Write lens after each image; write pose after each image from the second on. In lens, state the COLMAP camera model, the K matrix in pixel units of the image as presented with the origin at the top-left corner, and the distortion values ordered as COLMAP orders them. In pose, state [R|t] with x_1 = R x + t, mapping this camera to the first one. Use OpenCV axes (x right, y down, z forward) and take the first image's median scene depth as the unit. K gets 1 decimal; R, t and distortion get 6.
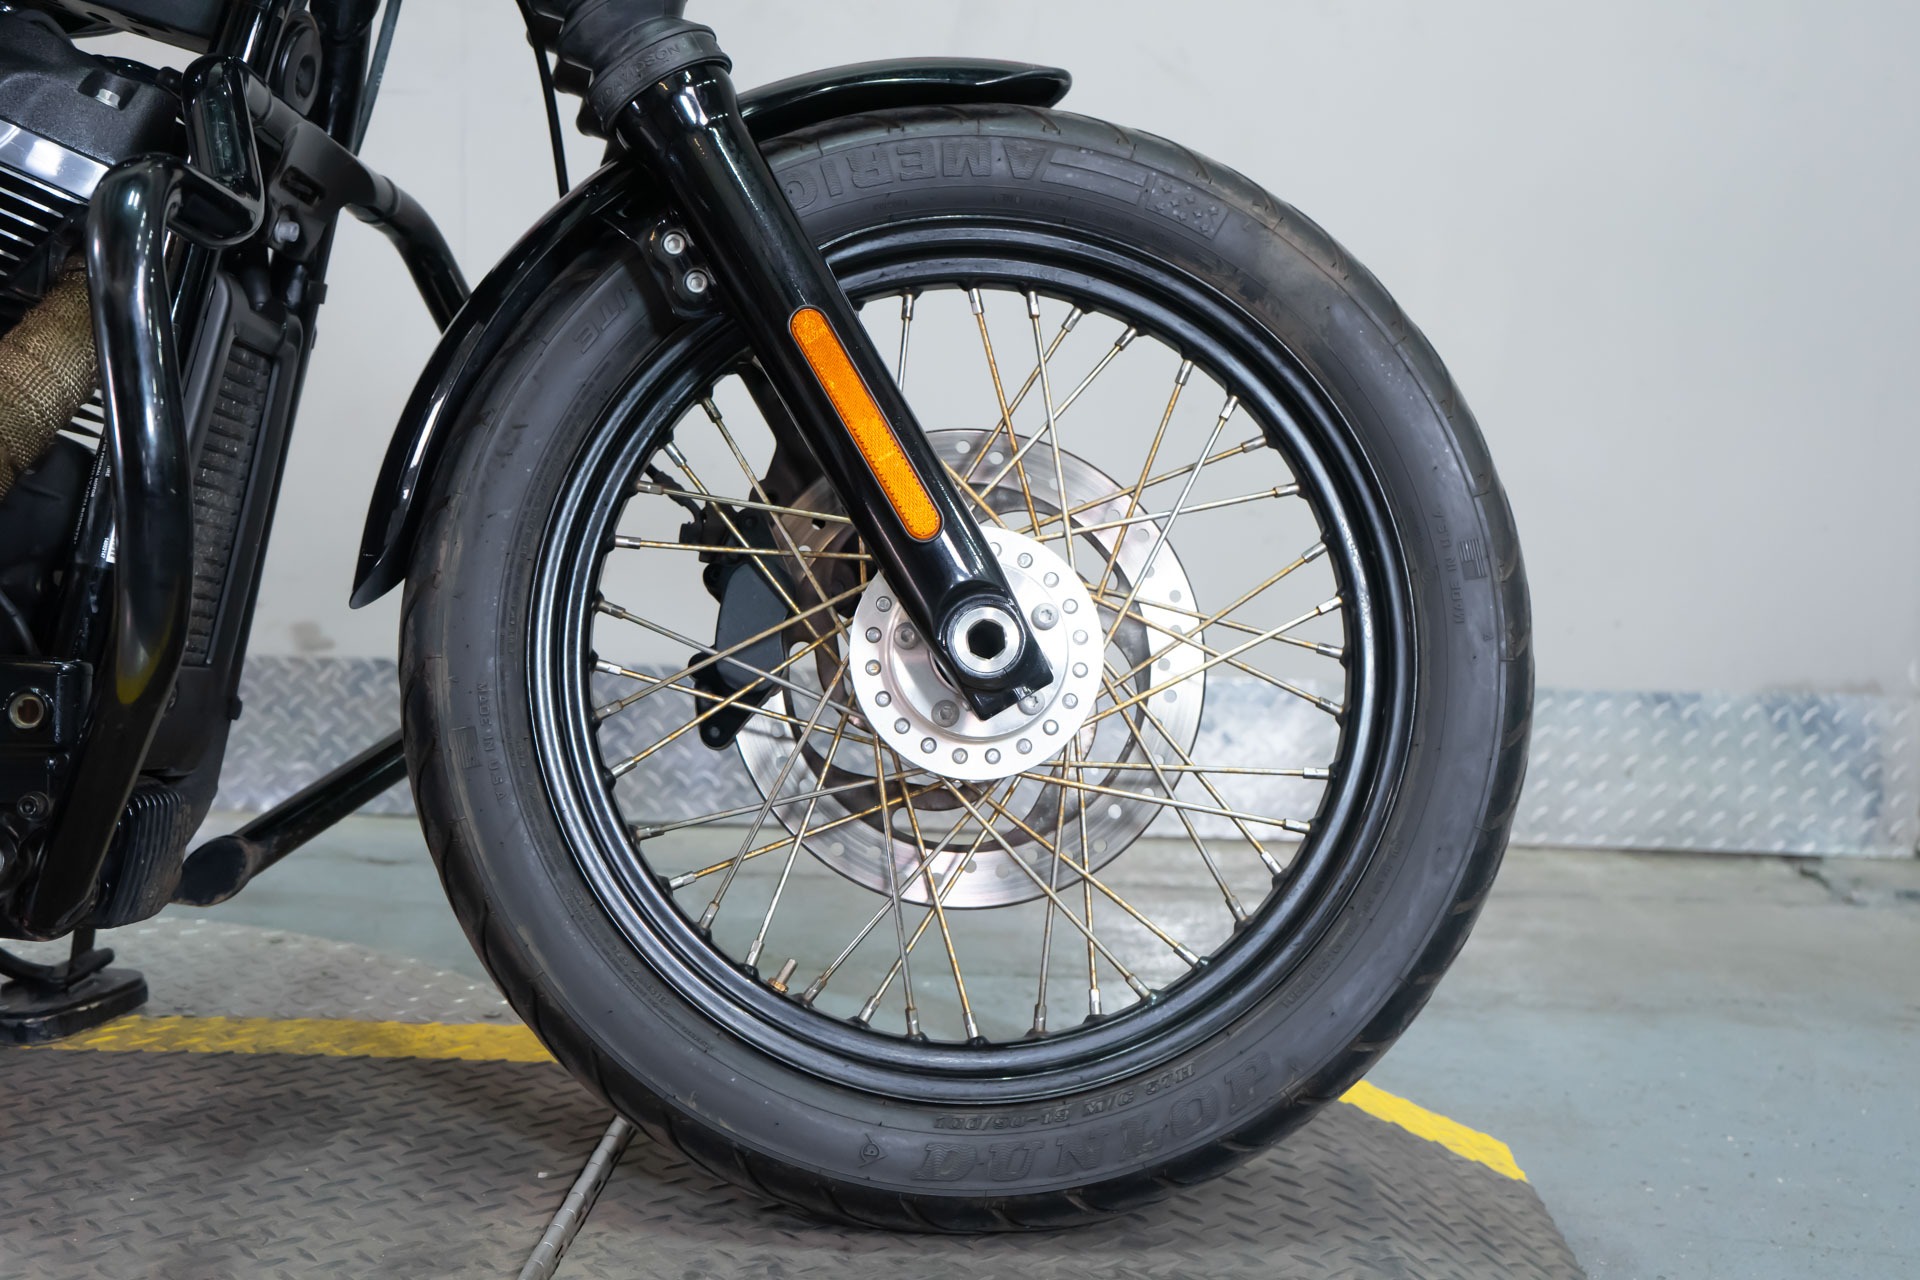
lens RADIAL K [[2176.5, 0, 958.5], [0, 2176.5, 642.9], [0, 0, 1]] dist [-0.014108, 0.000000]
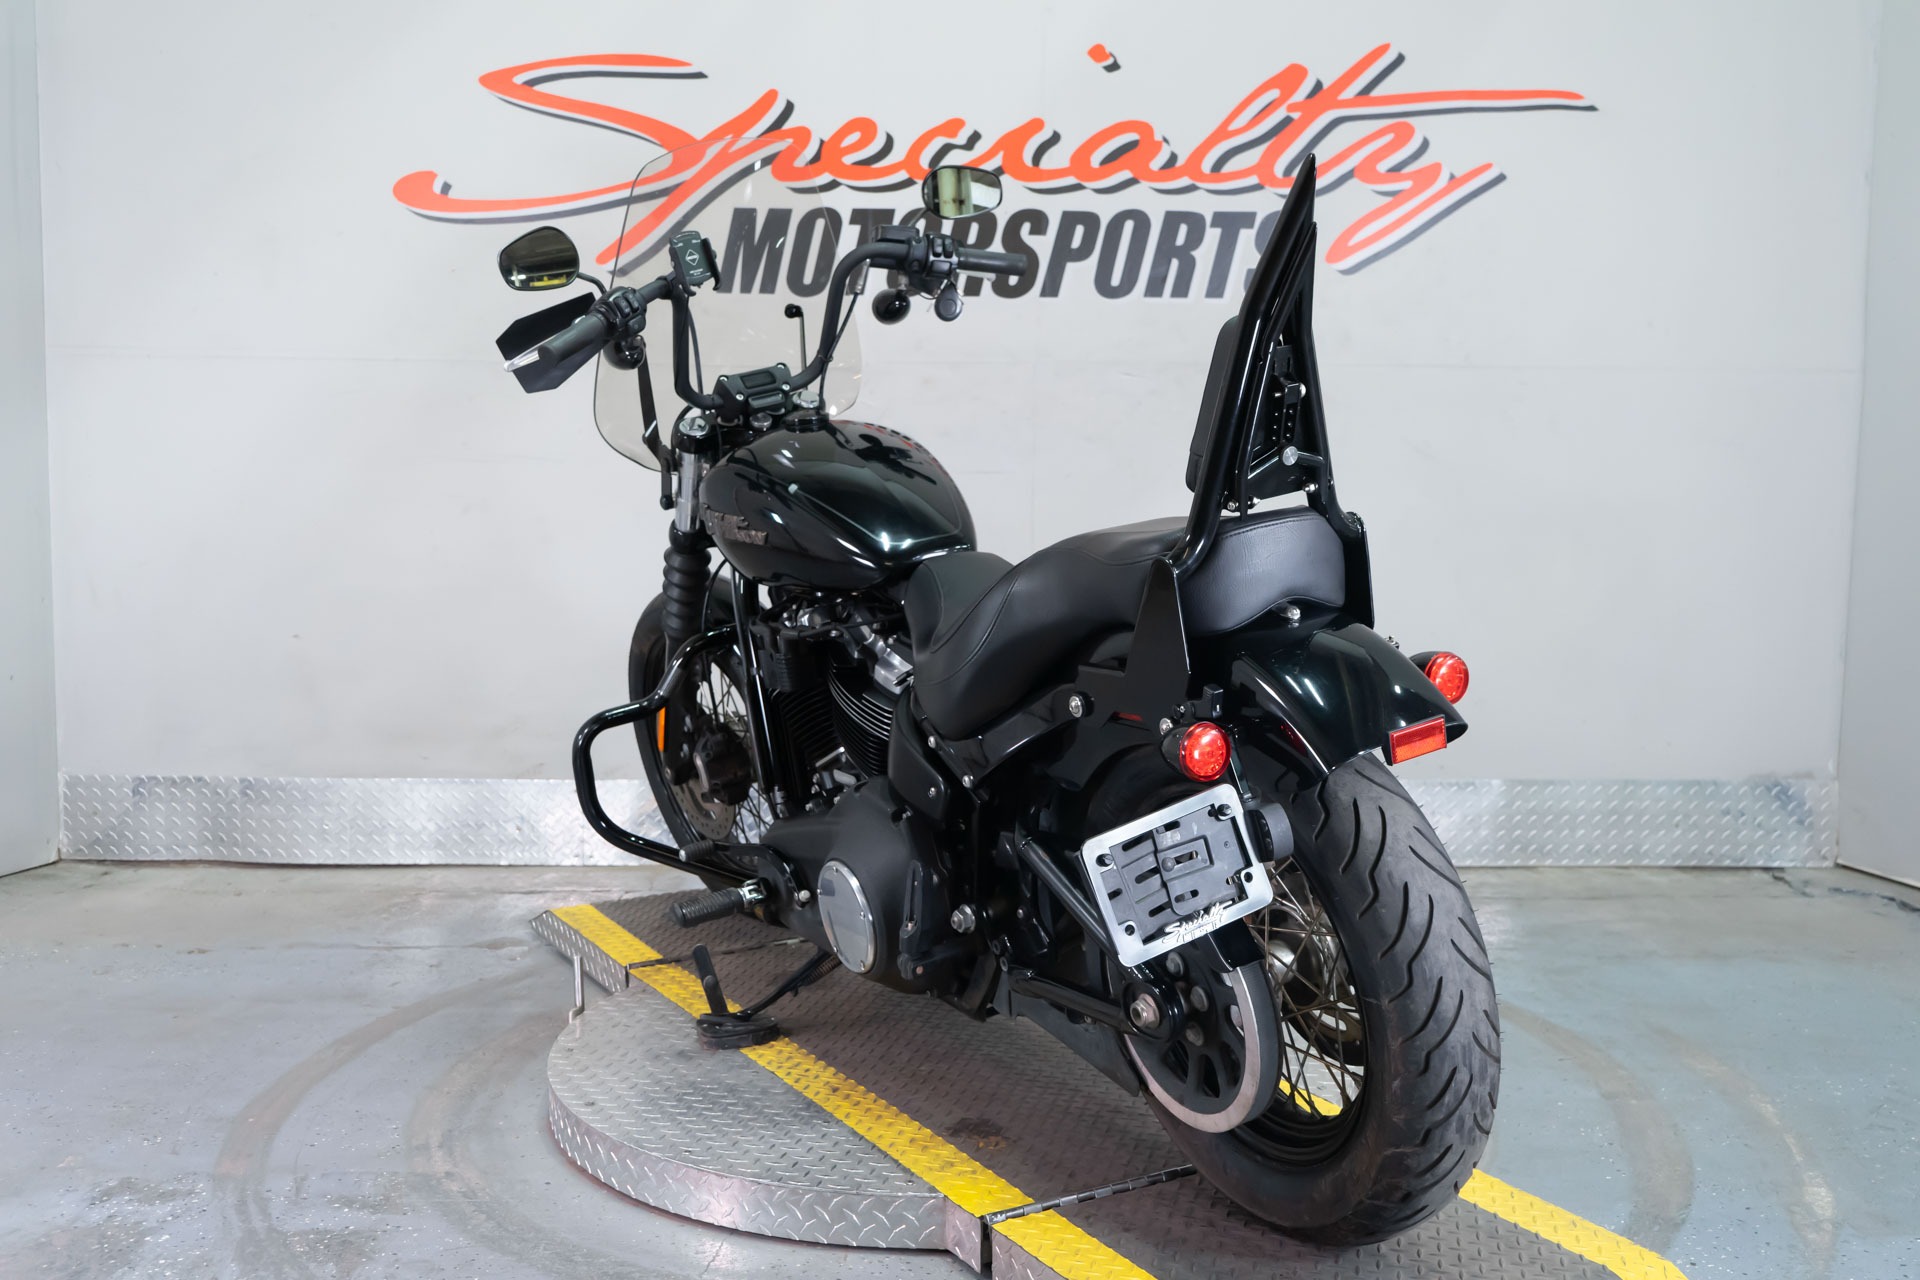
lens RADIAL K [[1882.5, 0, 967.3], [0, 1882.5, 638.2], [0, 0, 1]] dist [0.012412, 0.000000]
pose [[0.999427, -0.027907, 0.019129, -0.317788], [0.027944, 0.999608, -0.001705, -0.112405], [-0.019074, 0.002239, 0.999816, -0.582398]]
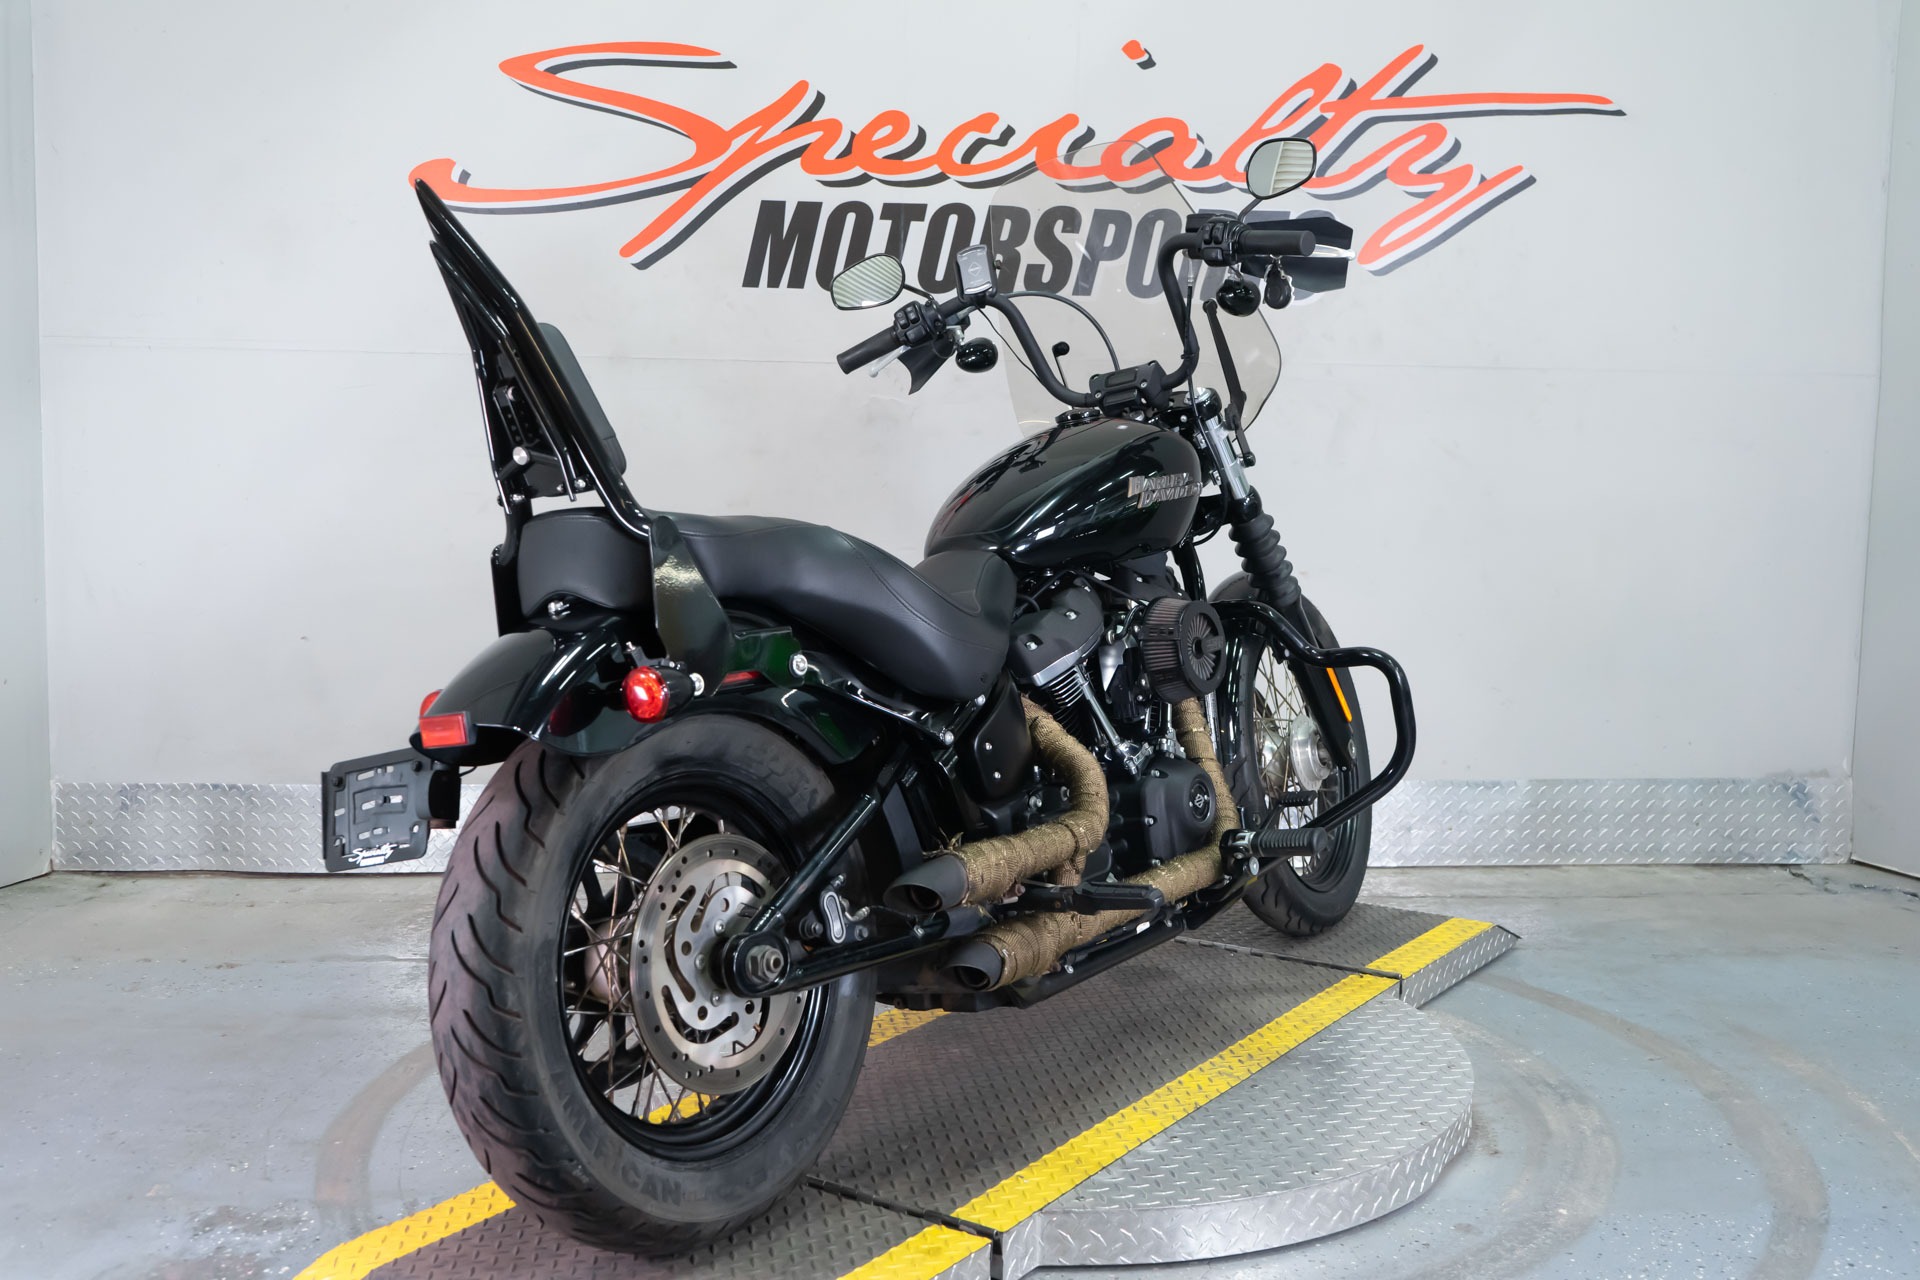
lens RADIAL K [[1882.5, 0, 955.1], [0, 1882.5, 639.4], [0, 0, 1]] dist [0.012412, 0.000000]
pose [[0.996417, -0.029093, 0.079417, -0.448311], [0.029043, 0.999577, 0.001784, -0.118905], [-0.079436, 0.000529, 0.996840, -0.556843]]
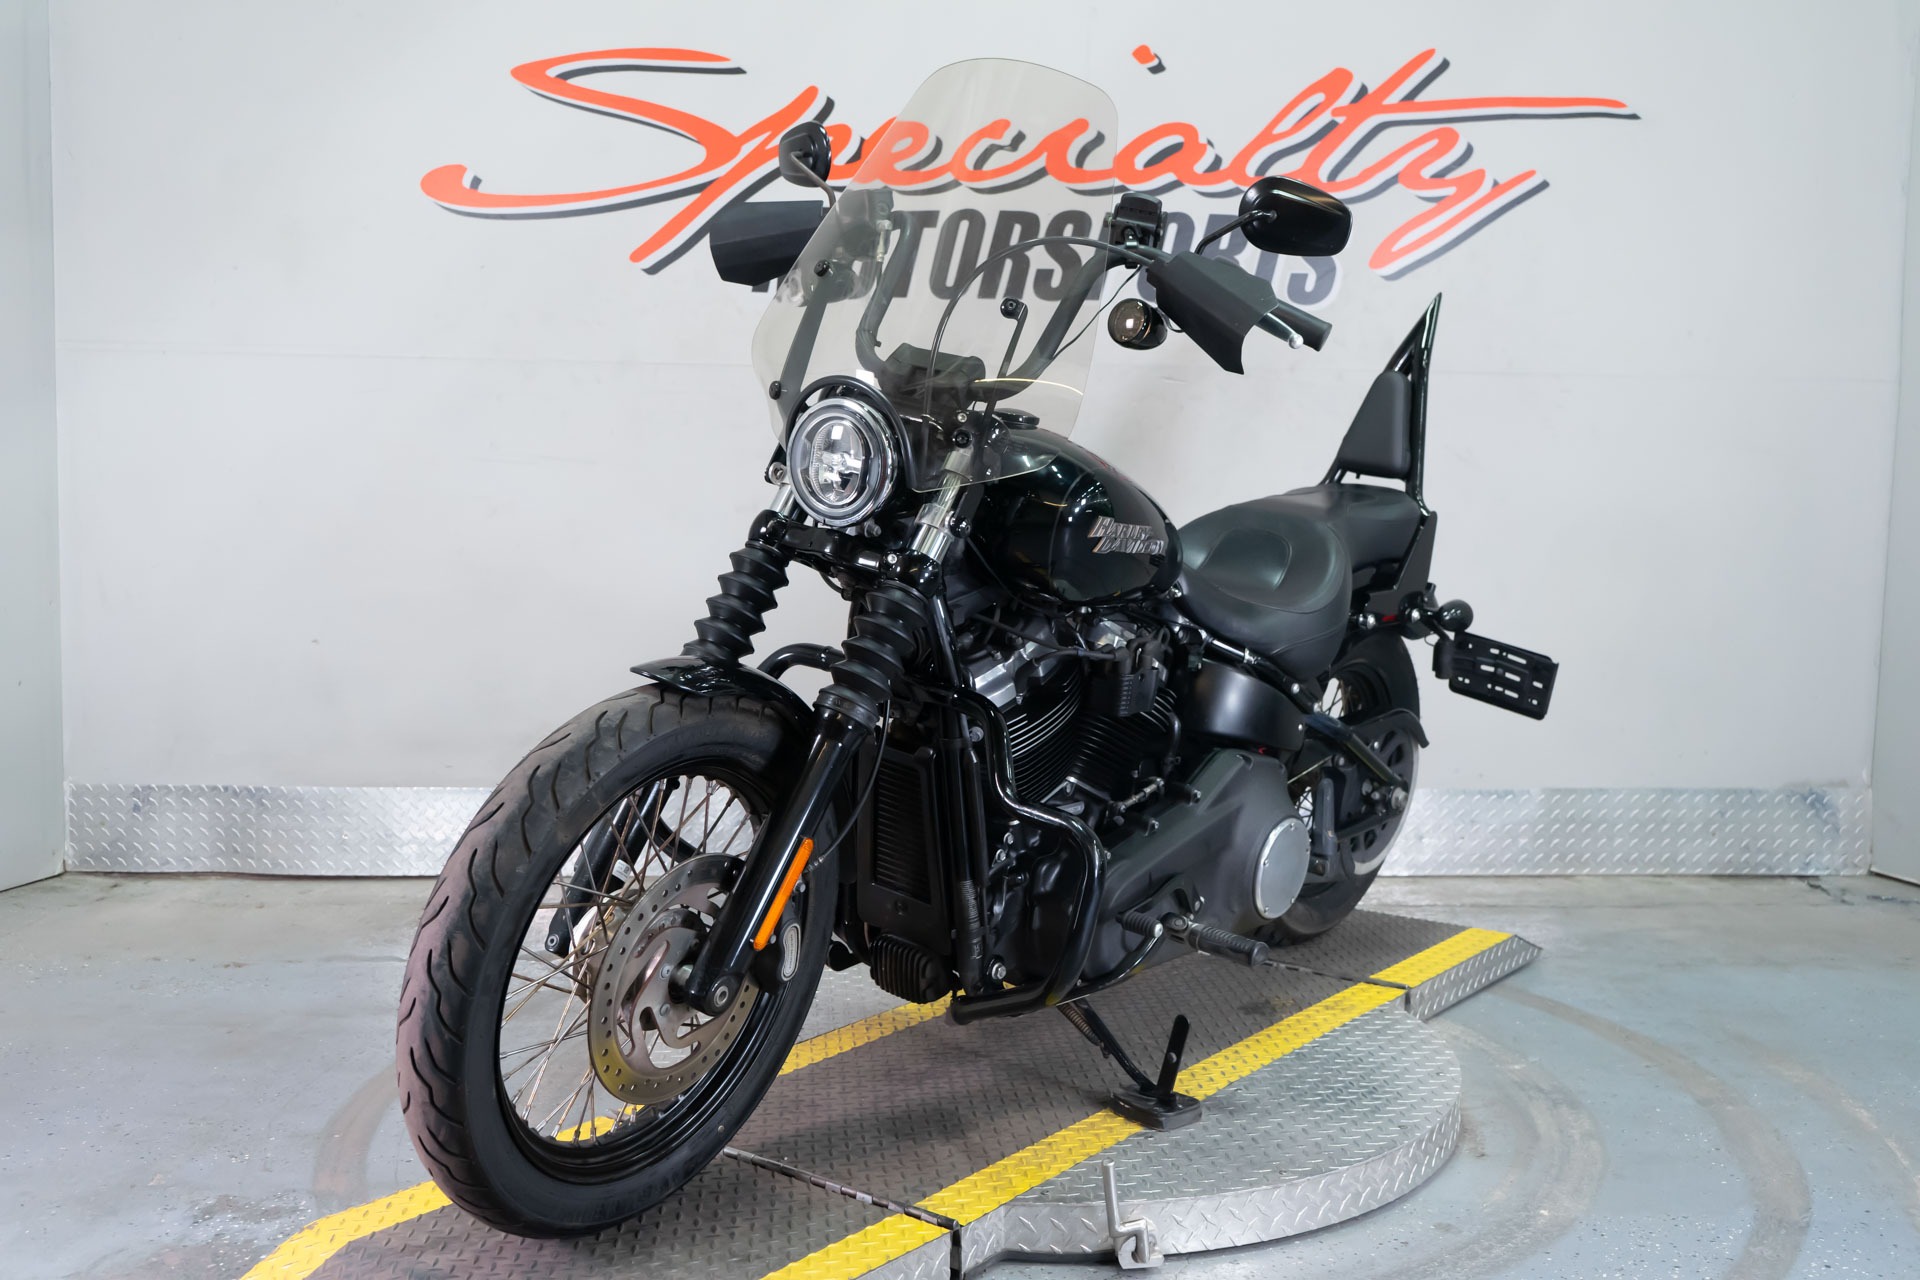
lens RADIAL K [[1931.3, 0, 957.3], [0, 1931.3, 638.0], [0, 0, 1]] dist [0.012278, 0.000000]
pose [[0.997847, -0.025030, 0.060620, -0.425796], [0.025347, 0.999669, -0.004465, -0.114625], [-0.060488, 0.005992, 0.998151, -0.595507]]
